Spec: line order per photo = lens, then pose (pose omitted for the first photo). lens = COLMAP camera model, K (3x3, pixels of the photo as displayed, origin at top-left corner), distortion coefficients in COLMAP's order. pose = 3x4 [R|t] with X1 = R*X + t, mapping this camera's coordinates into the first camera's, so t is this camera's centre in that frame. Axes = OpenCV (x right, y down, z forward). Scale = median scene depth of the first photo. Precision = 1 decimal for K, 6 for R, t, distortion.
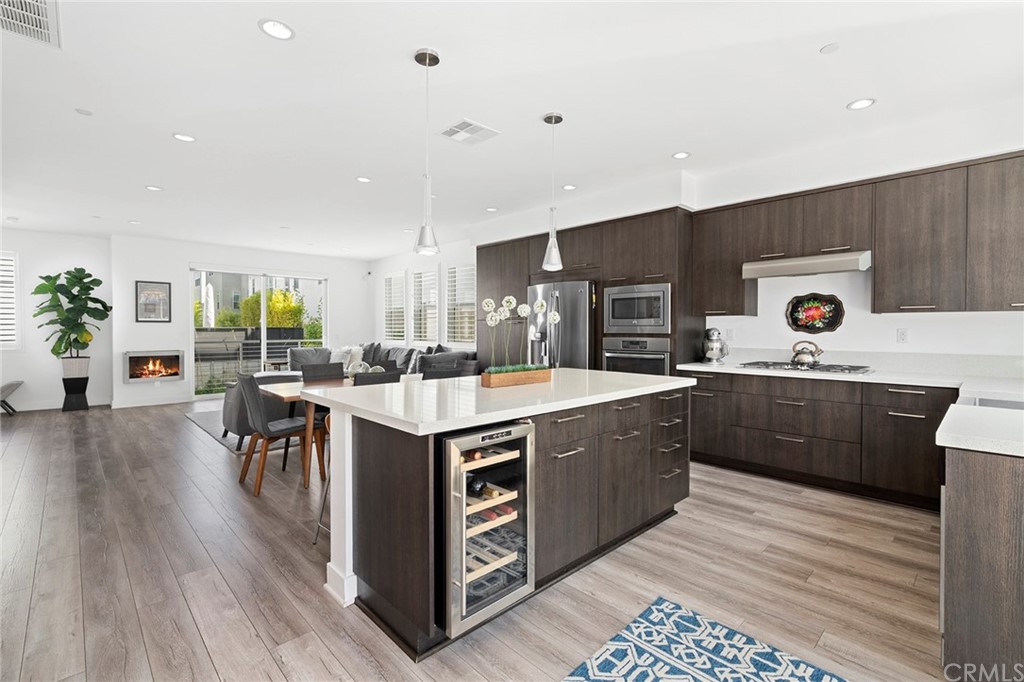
lens RADIAL K [[470.1, 0, 518.4], [0, 470.1, 333.5], [0, 0, 1]] dist [-0.002893, 0.003292]
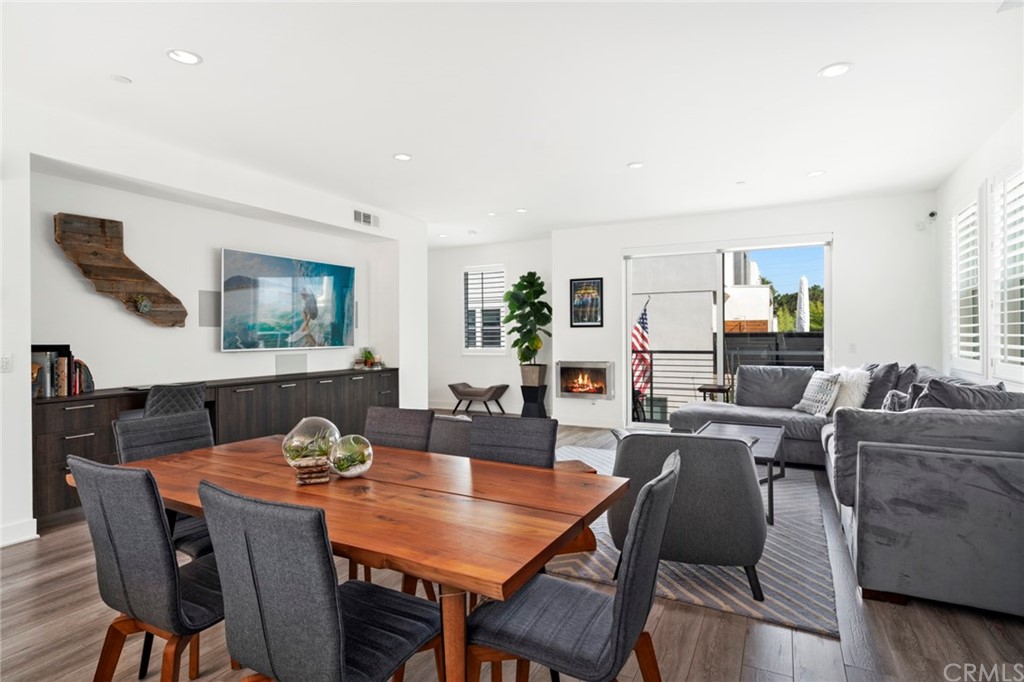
lens RADIAL K [[521.8, 0, 511.9], [0, 521.8, 340.4], [0, 0, 1]] dist [-0.000180, 0.000016]
pose [[0.304431, 0.002499, -0.952531, 0.071423], [-0.006719, 0.999977, 0.000476, 0.000257], [0.952511, 0.006255, 0.304440, 0.600890]]
